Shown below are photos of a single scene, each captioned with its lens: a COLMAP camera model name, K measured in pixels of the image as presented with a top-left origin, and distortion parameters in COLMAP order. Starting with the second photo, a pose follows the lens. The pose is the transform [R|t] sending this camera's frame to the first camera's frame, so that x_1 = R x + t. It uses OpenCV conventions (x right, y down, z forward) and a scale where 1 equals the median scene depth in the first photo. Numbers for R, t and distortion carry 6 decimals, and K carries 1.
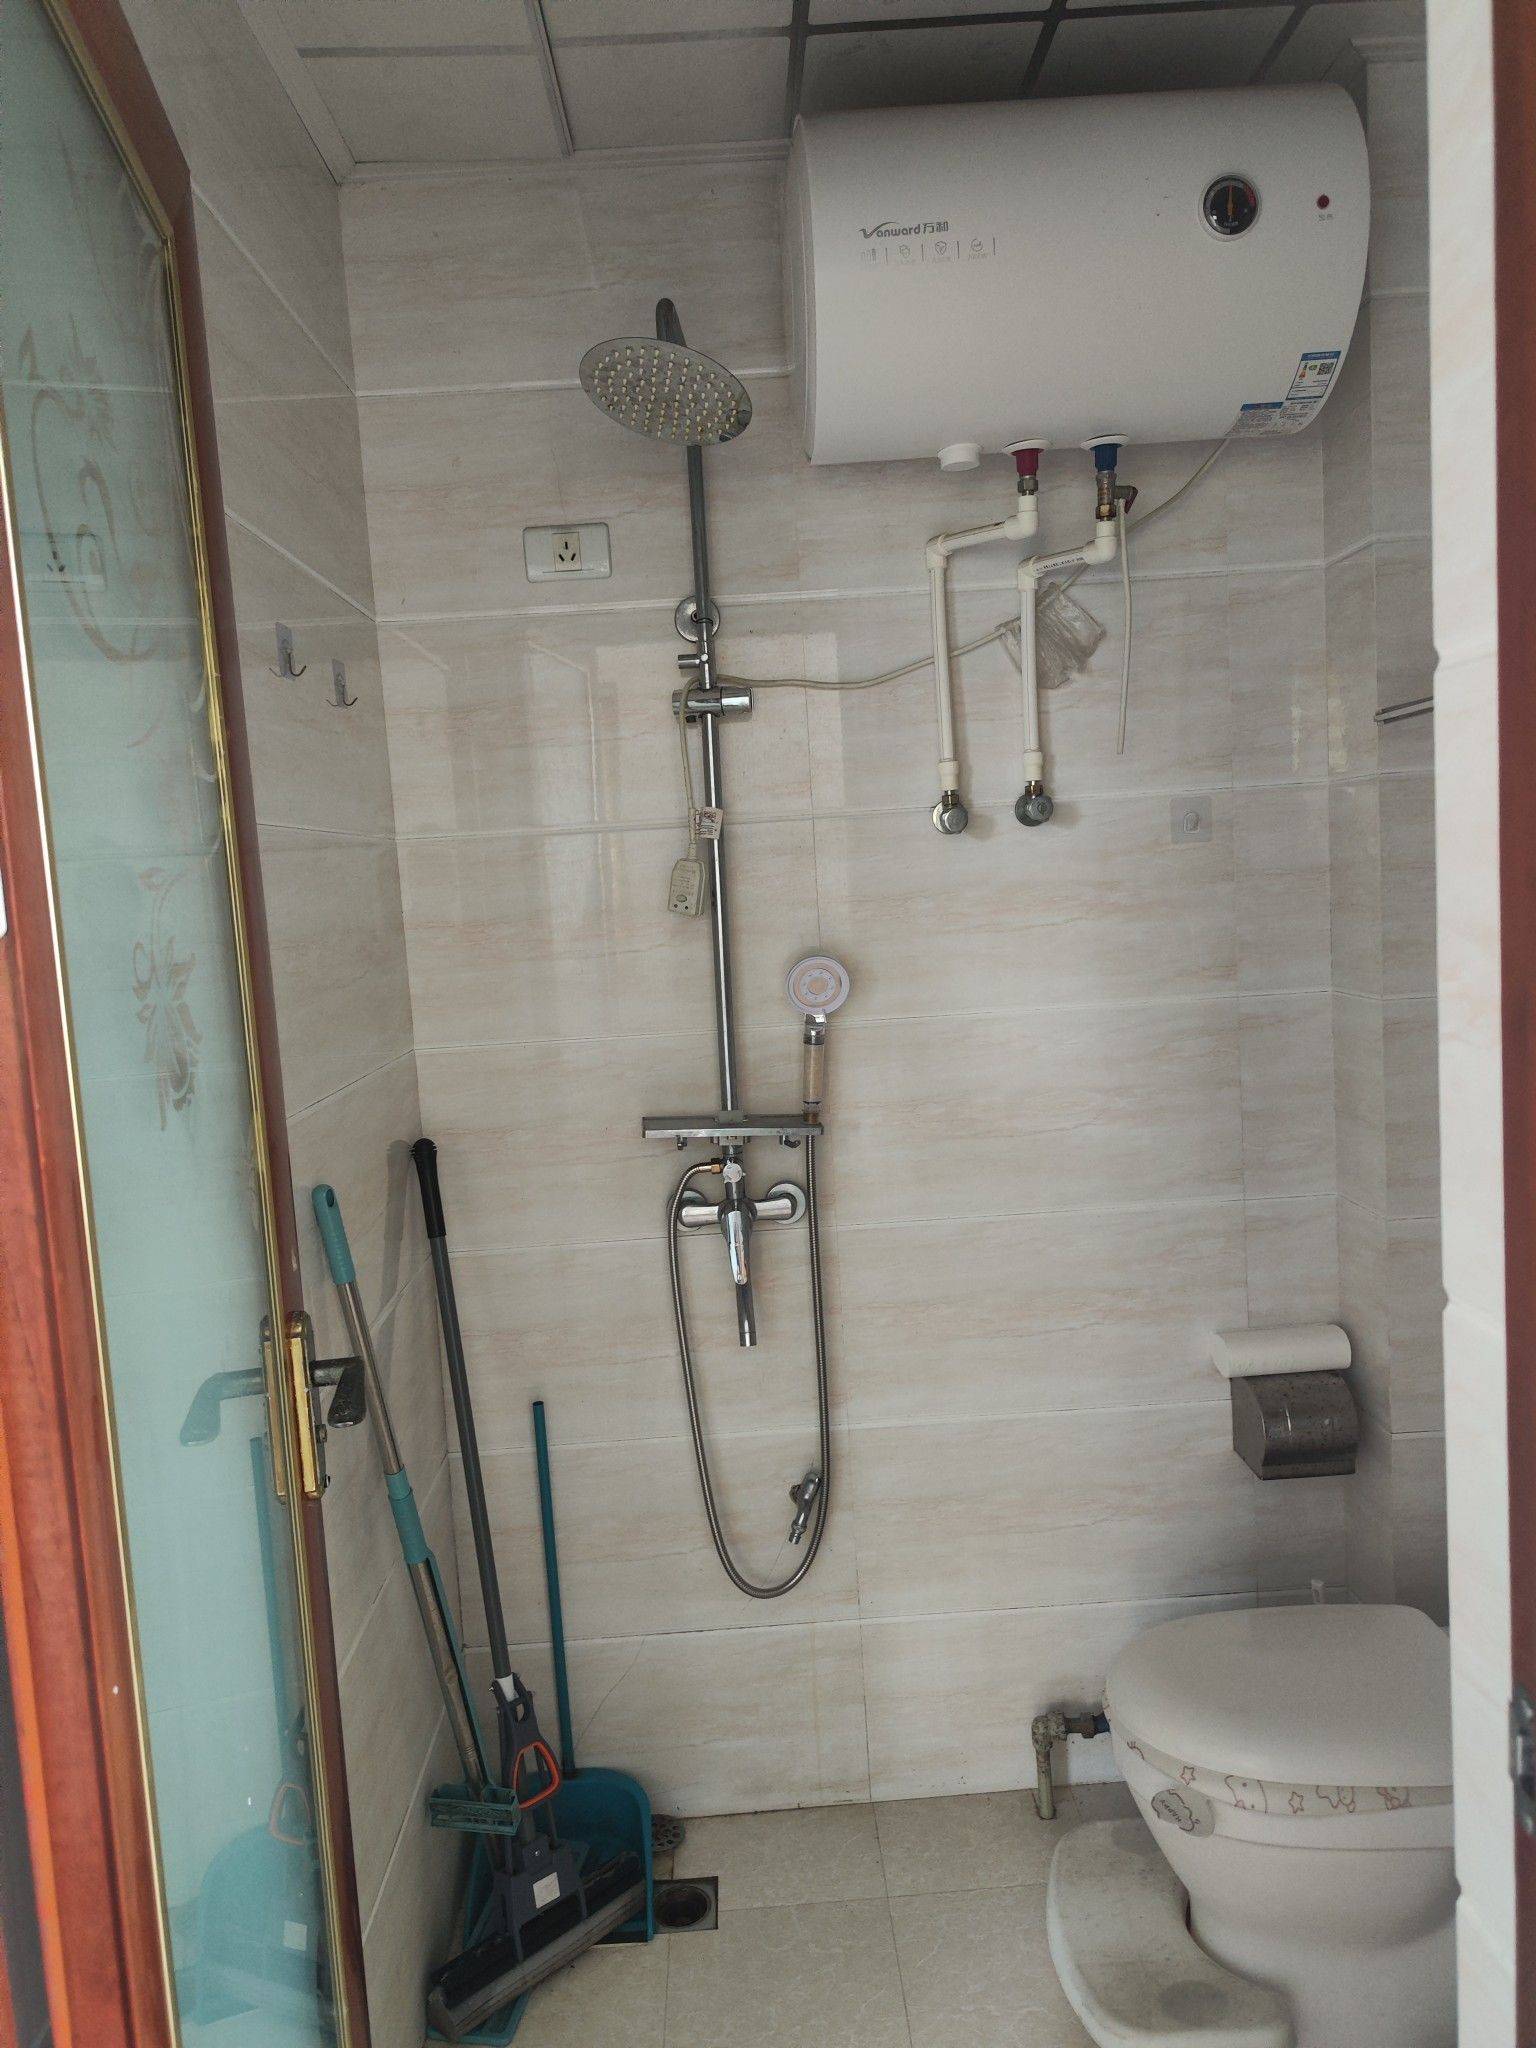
lens RADIAL K [[1447.5, 0, 759.7], [0, 1447.5, 1030.9], [0, 0, 1]] dist [0.035770, -0.034684]
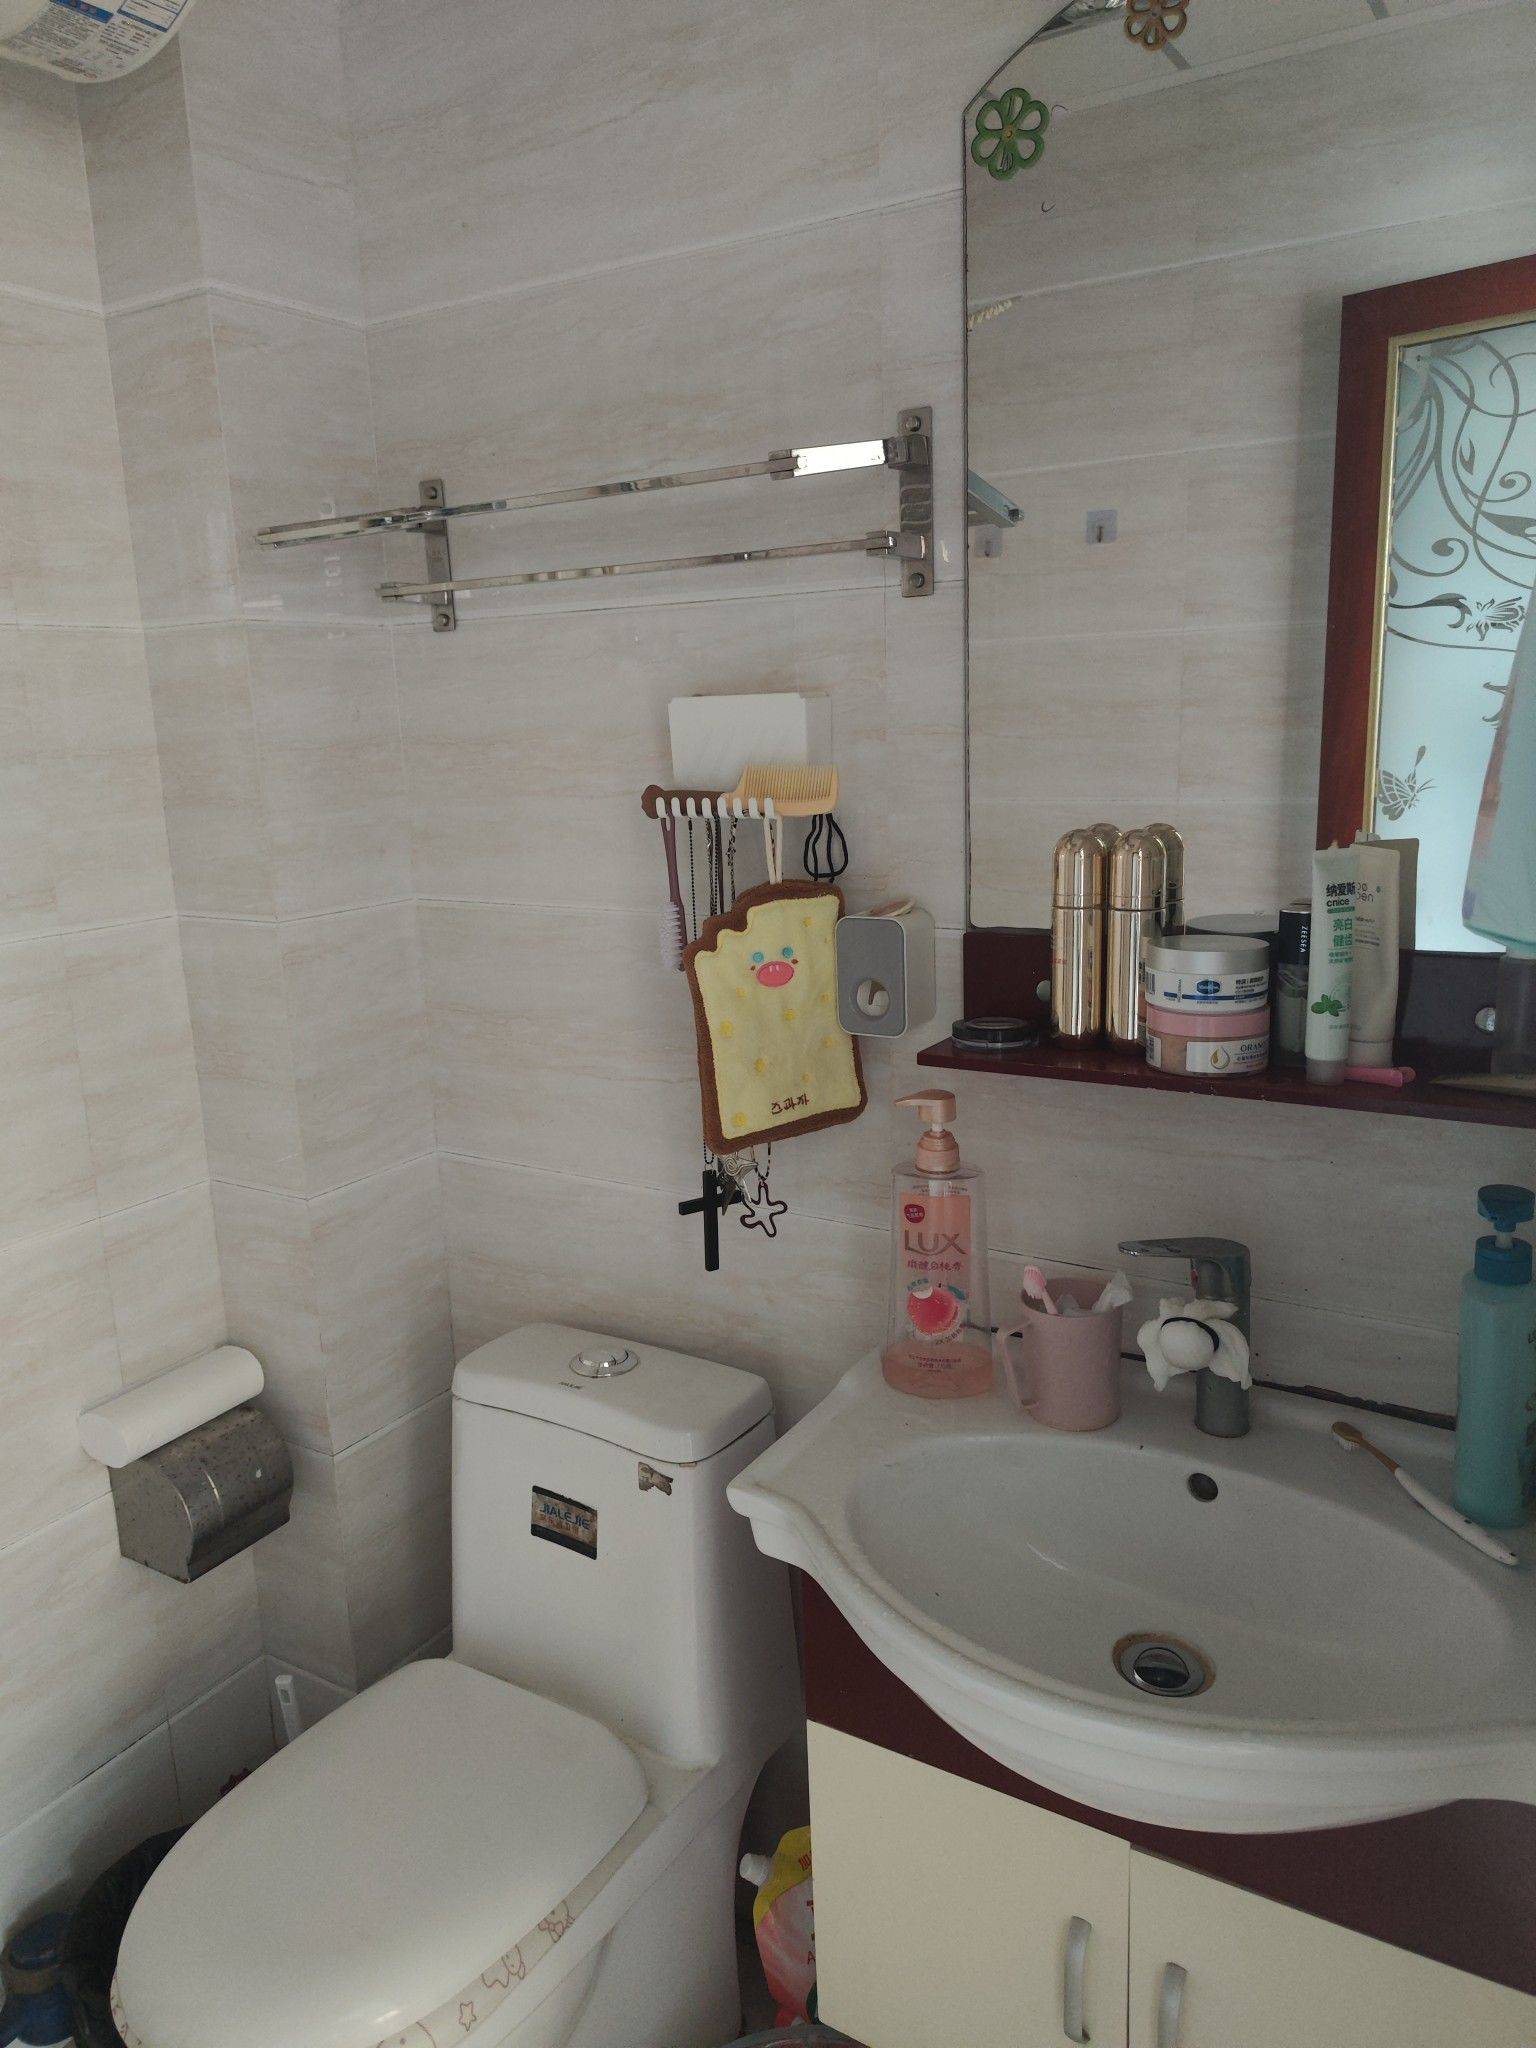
lens RADIAL K [[1447.5, 0, 759.7], [0, 1447.5, 1030.9], [0, 0, 1]] dist [0.035770, -0.034684]
pose [[0.548684, -0.139969, 0.824230, -0.077088], [0.089942, 0.990046, 0.108254, -0.026661], [-0.831178, 0.014736, 0.555811, 0.386899]]
